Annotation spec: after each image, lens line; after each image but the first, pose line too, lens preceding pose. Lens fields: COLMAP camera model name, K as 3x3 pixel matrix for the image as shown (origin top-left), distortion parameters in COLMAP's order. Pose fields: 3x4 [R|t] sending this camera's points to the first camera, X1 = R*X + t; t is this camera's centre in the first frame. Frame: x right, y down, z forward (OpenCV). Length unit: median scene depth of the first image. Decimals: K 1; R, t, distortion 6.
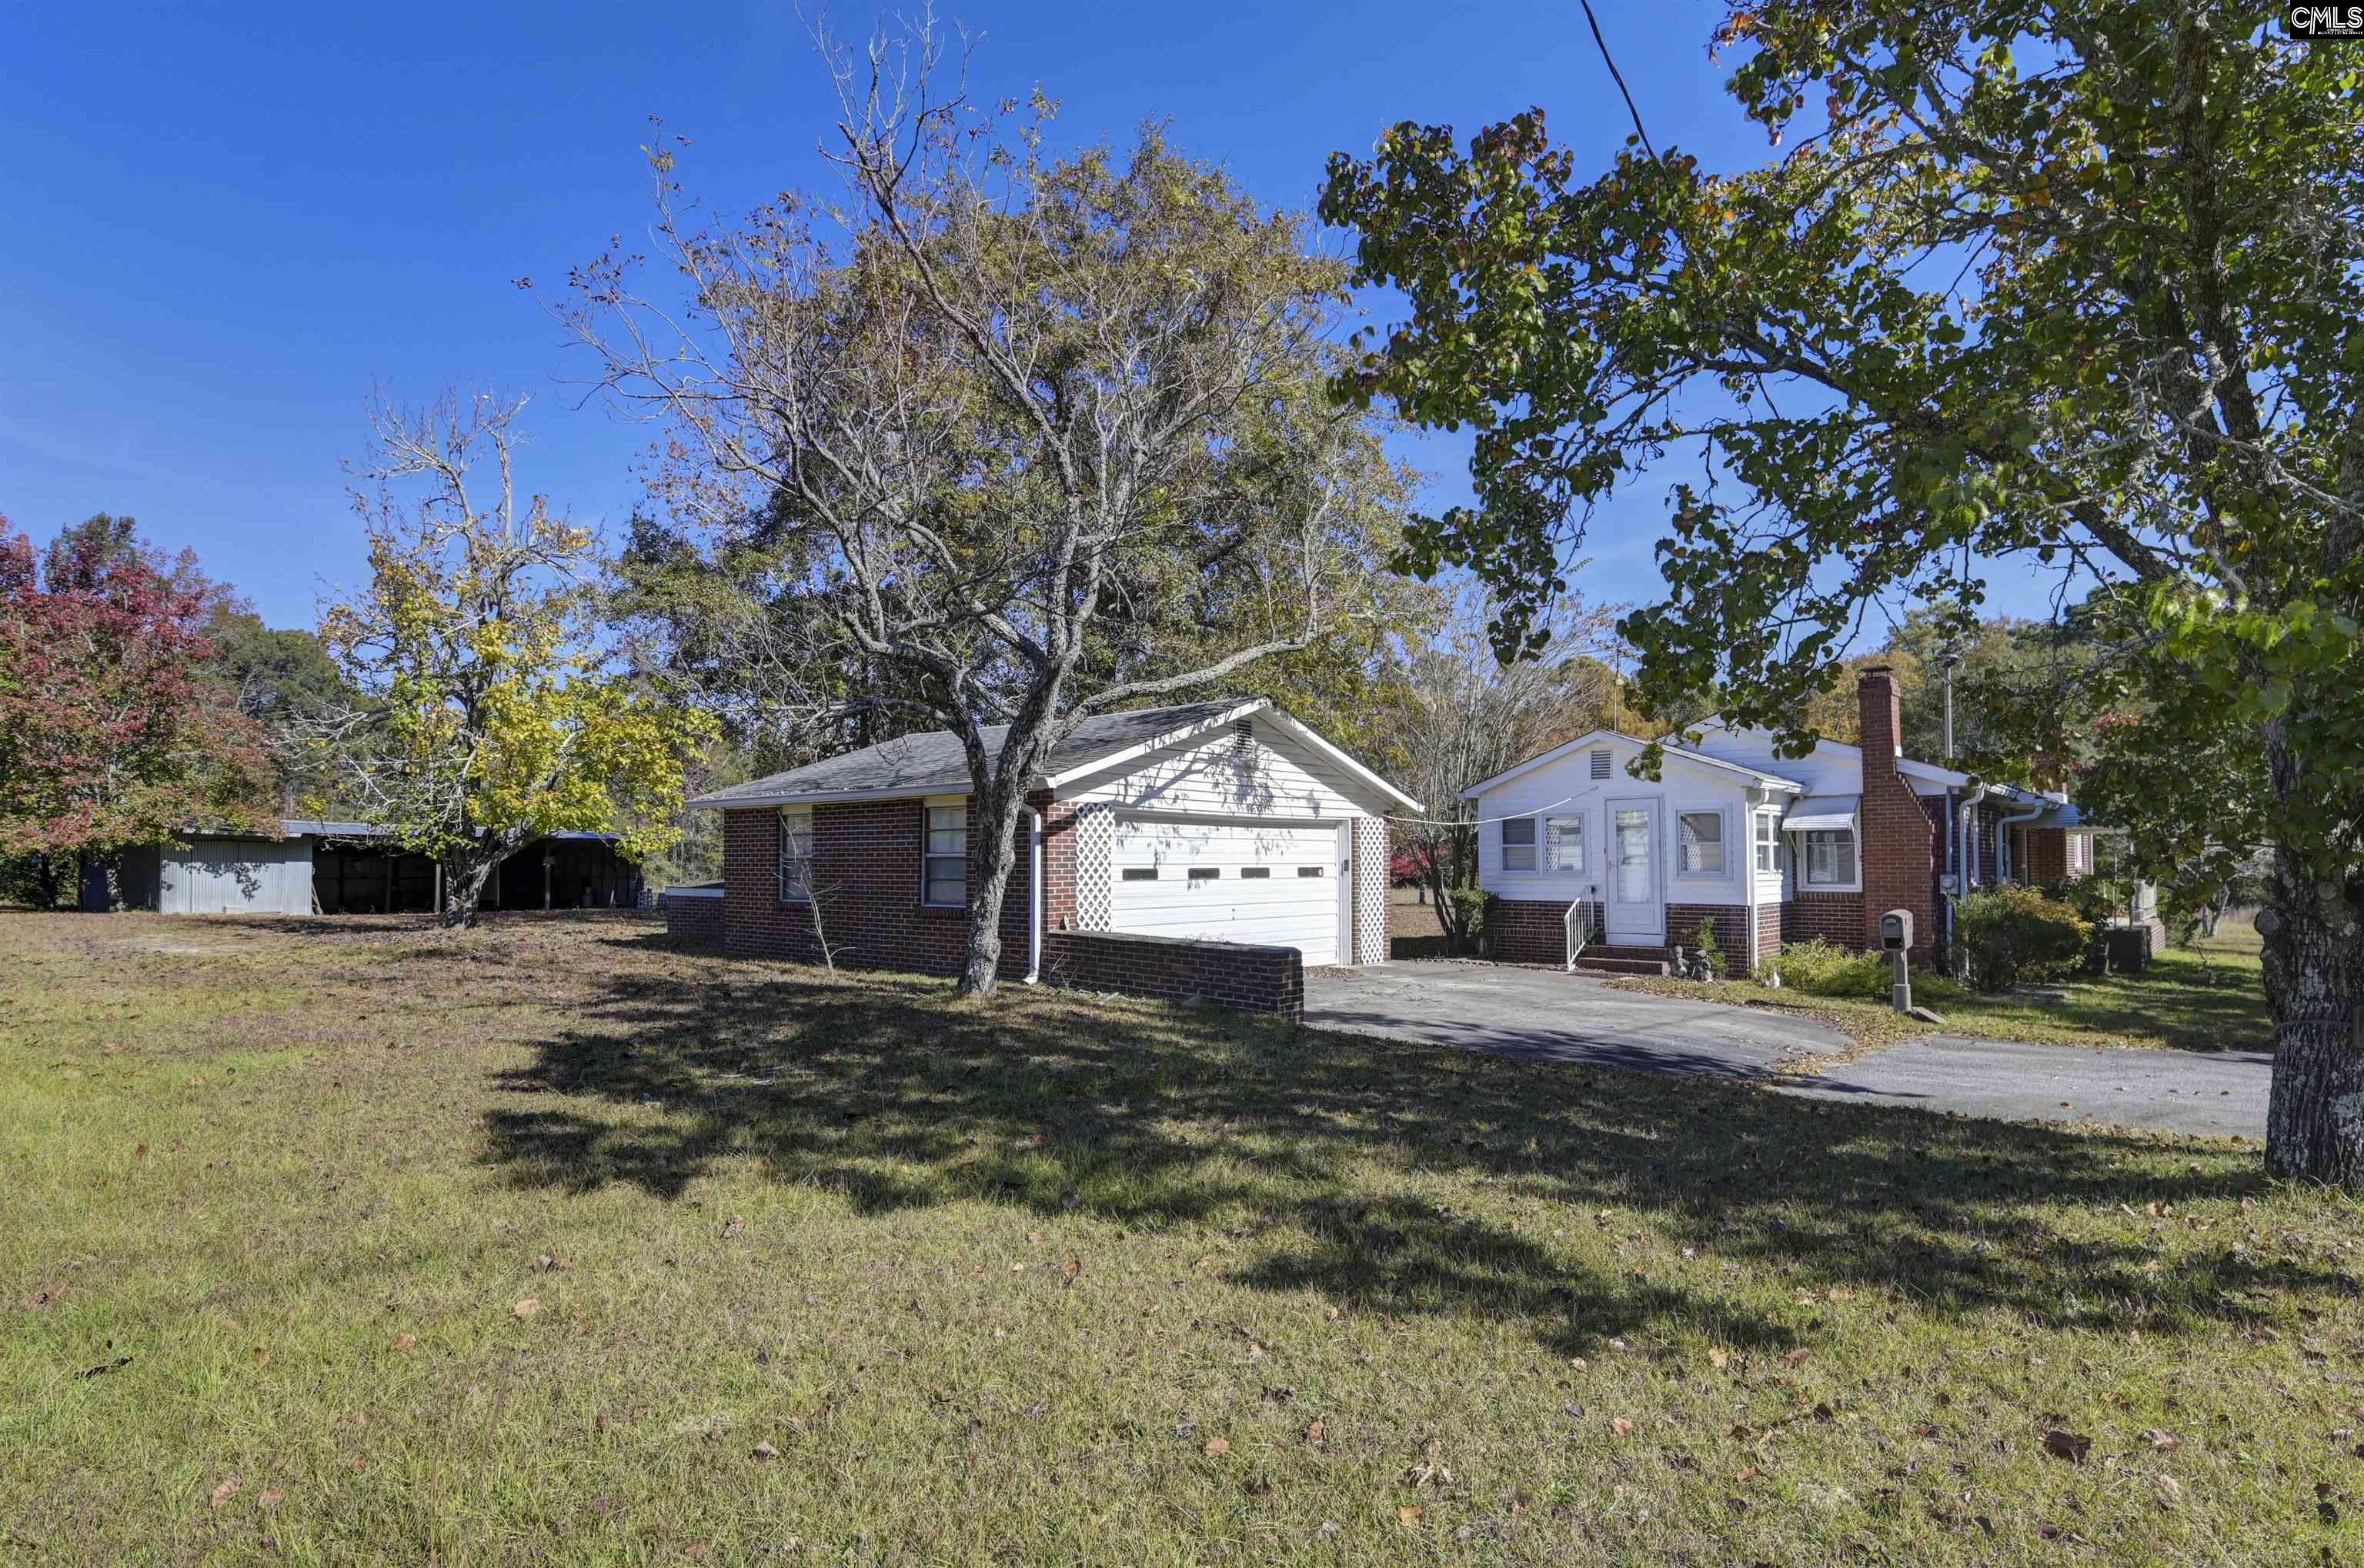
lens RADIAL K [[1238.5, 0, 1189.5], [0, 1238.5, 834.0], [0, 0, 1]] dist [-0.004610, -0.001324]
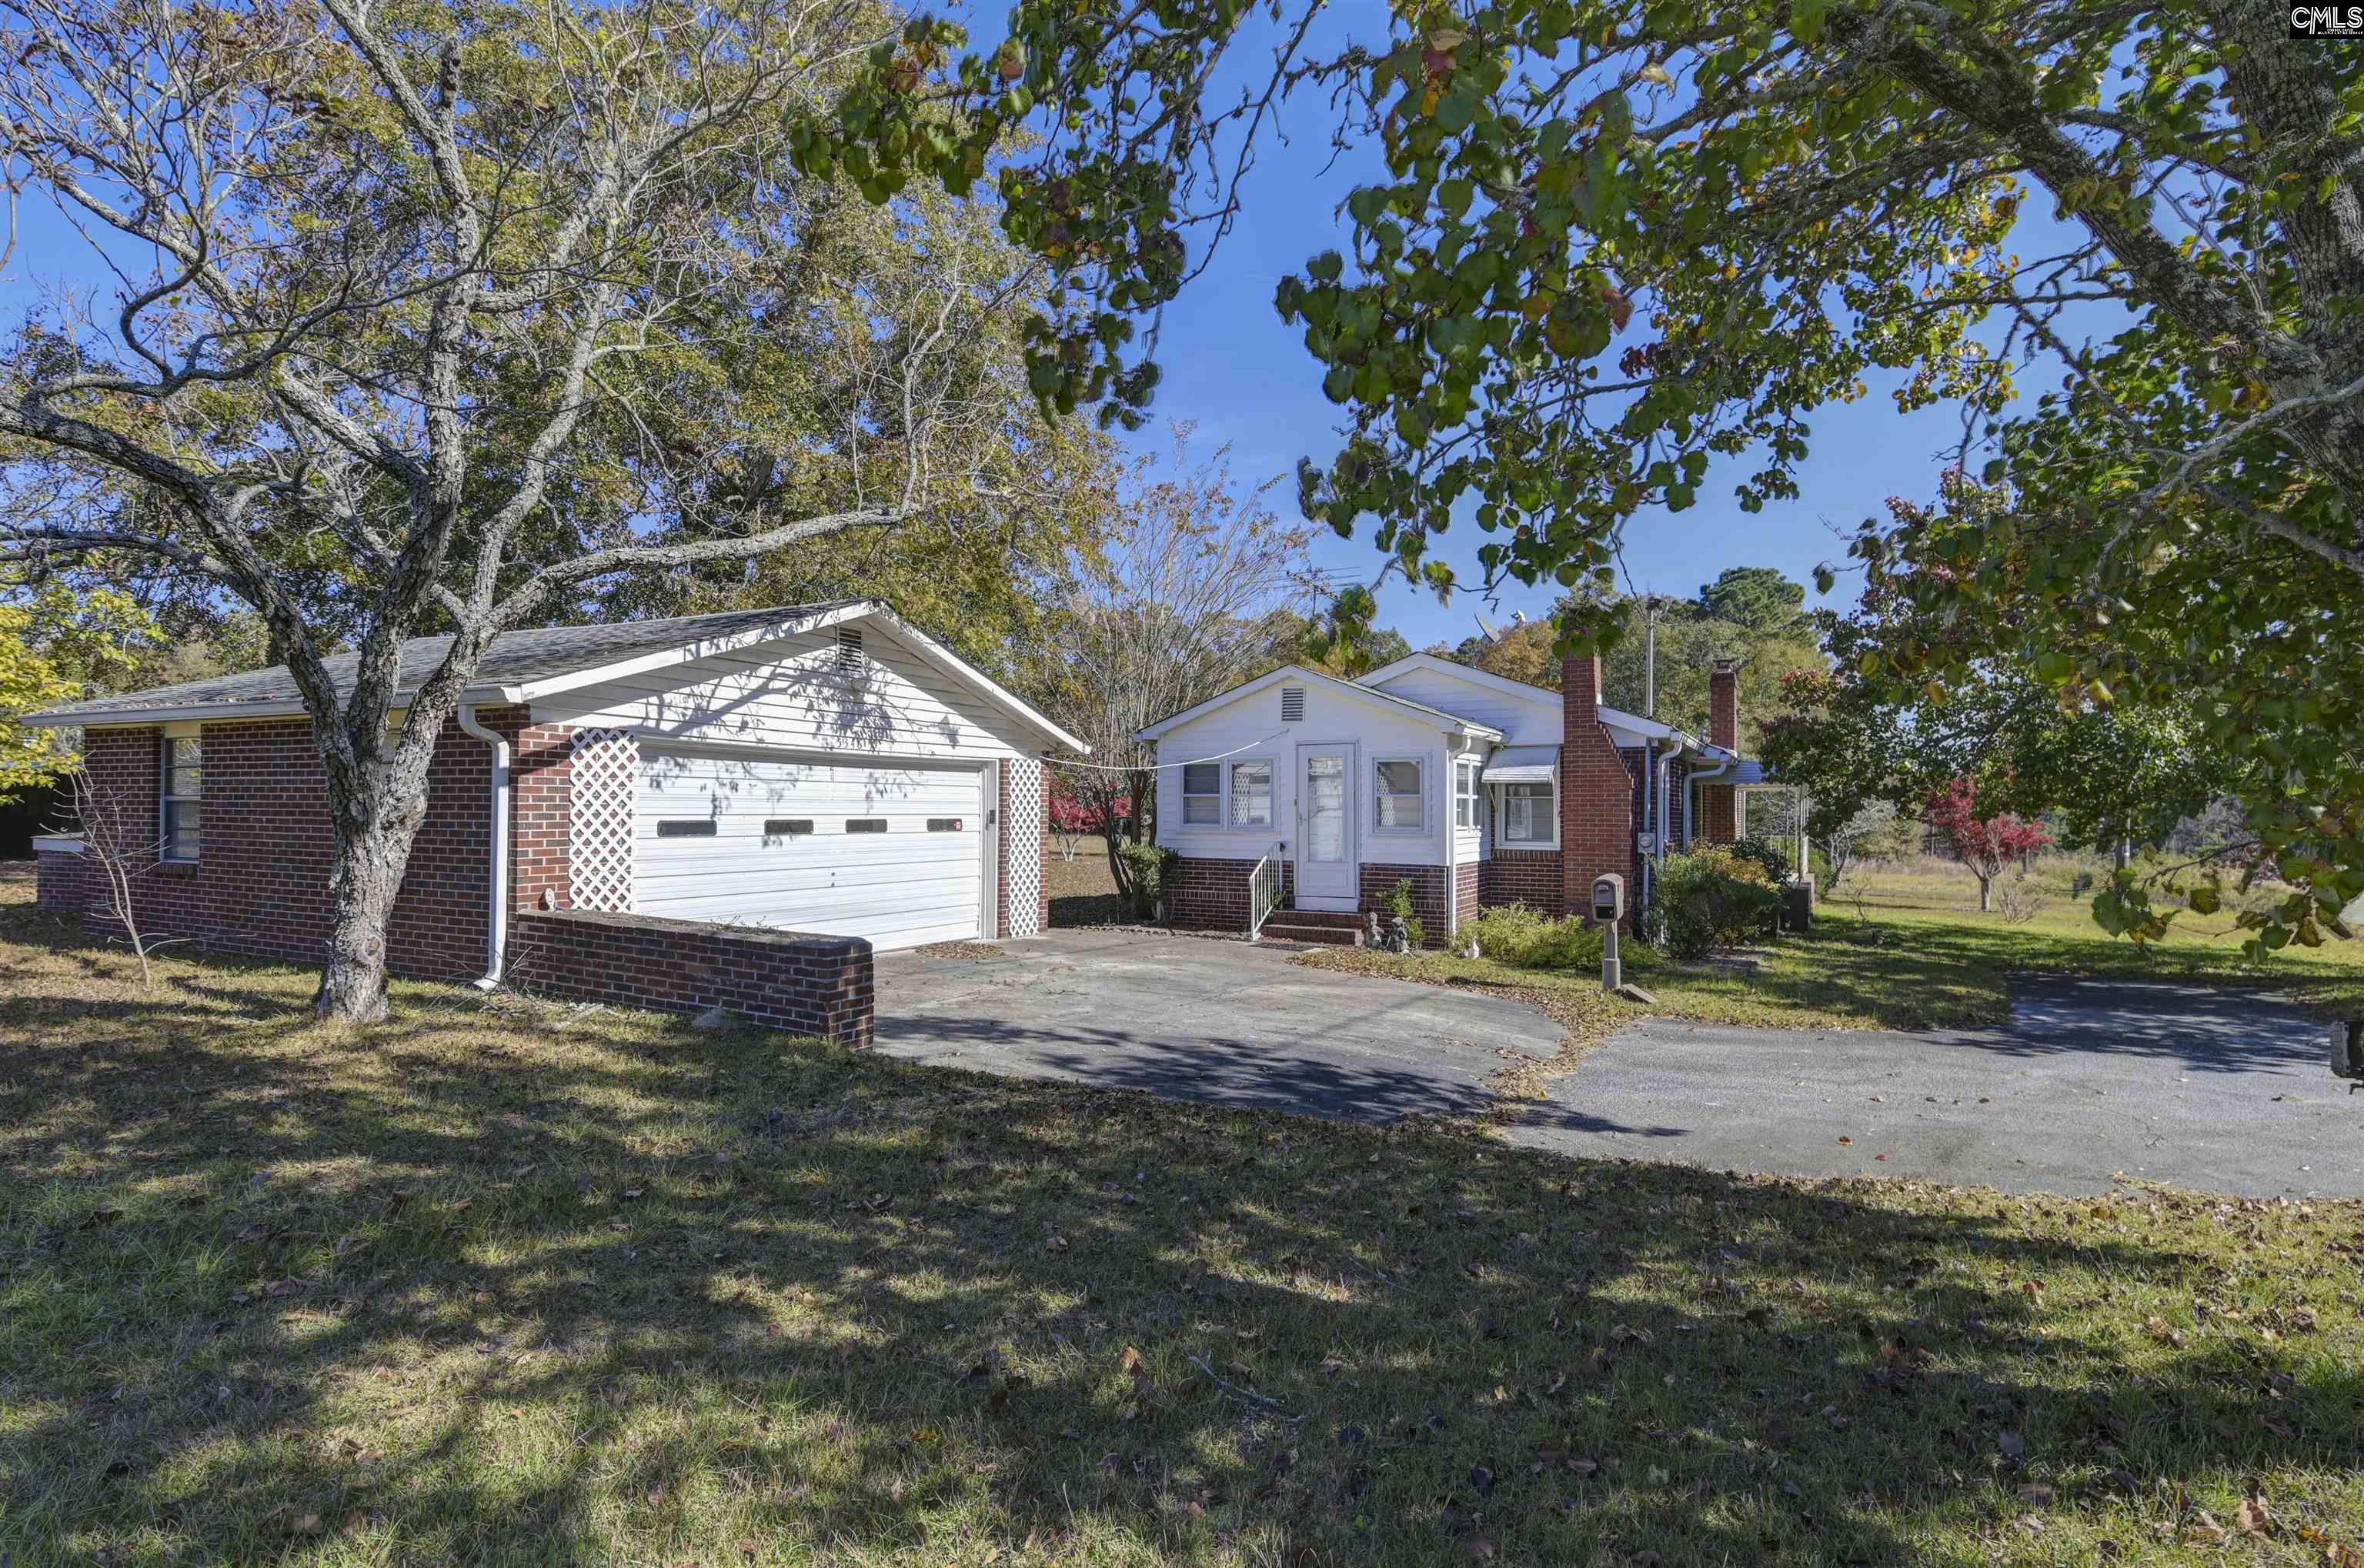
lens RADIAL K [[1202.7, 0, 1182.0], [0, 1202.7, 784.0], [0, 0, 1]] dist [0.001450, 0.000101]
pose [[0.975229, 0.015450, 0.220656, 0.079255], [-0.016268, 0.999866, 0.001888, 0.000102], [-0.220597, -0.005431, 0.975350, 0.213993]]
